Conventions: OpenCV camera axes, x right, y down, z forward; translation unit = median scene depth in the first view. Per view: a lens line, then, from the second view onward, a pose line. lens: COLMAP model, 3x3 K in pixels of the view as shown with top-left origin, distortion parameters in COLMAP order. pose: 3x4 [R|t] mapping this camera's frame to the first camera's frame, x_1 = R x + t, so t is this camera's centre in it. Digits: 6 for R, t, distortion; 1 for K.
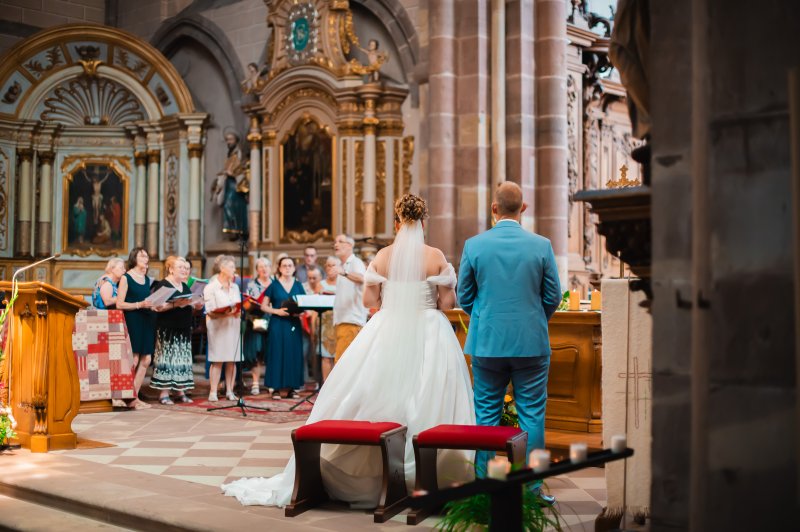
lens RADIAL K [[1280.9, 0, 400.0], [0, 1280.9, 266.0], [0, 0, 1]] dist [-0.046400, -0.083470]
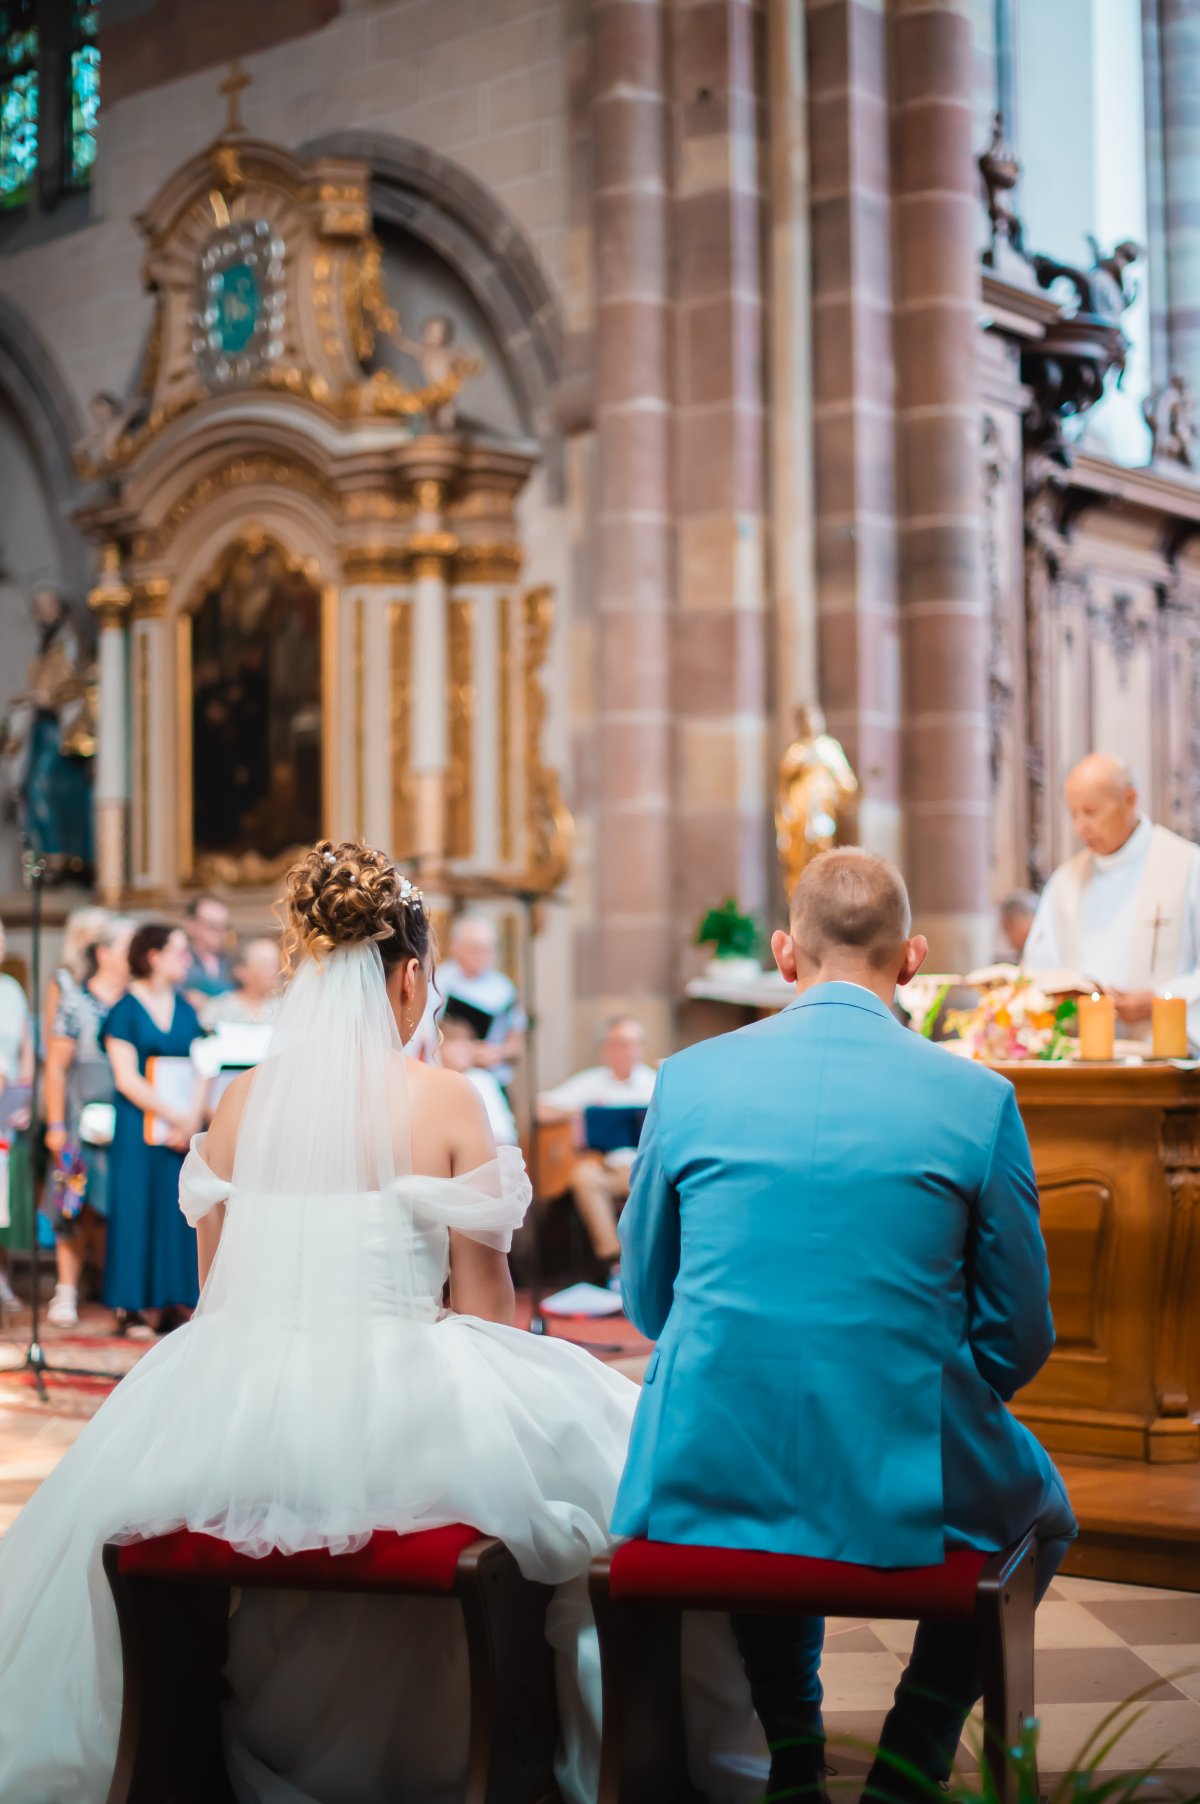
lens RADIAL K [[2888.4, 0, 600.0], [0, 2888.4, 902.0], [0, 0, 1]] dist [-0.046400, -0.083470]
pose [[0.999469, -0.005969, 0.032026, -0.002319], [0.006902, 0.999552, -0.029110, 0.010157], [-0.031838, 0.029316, 0.999063, 0.196801]]
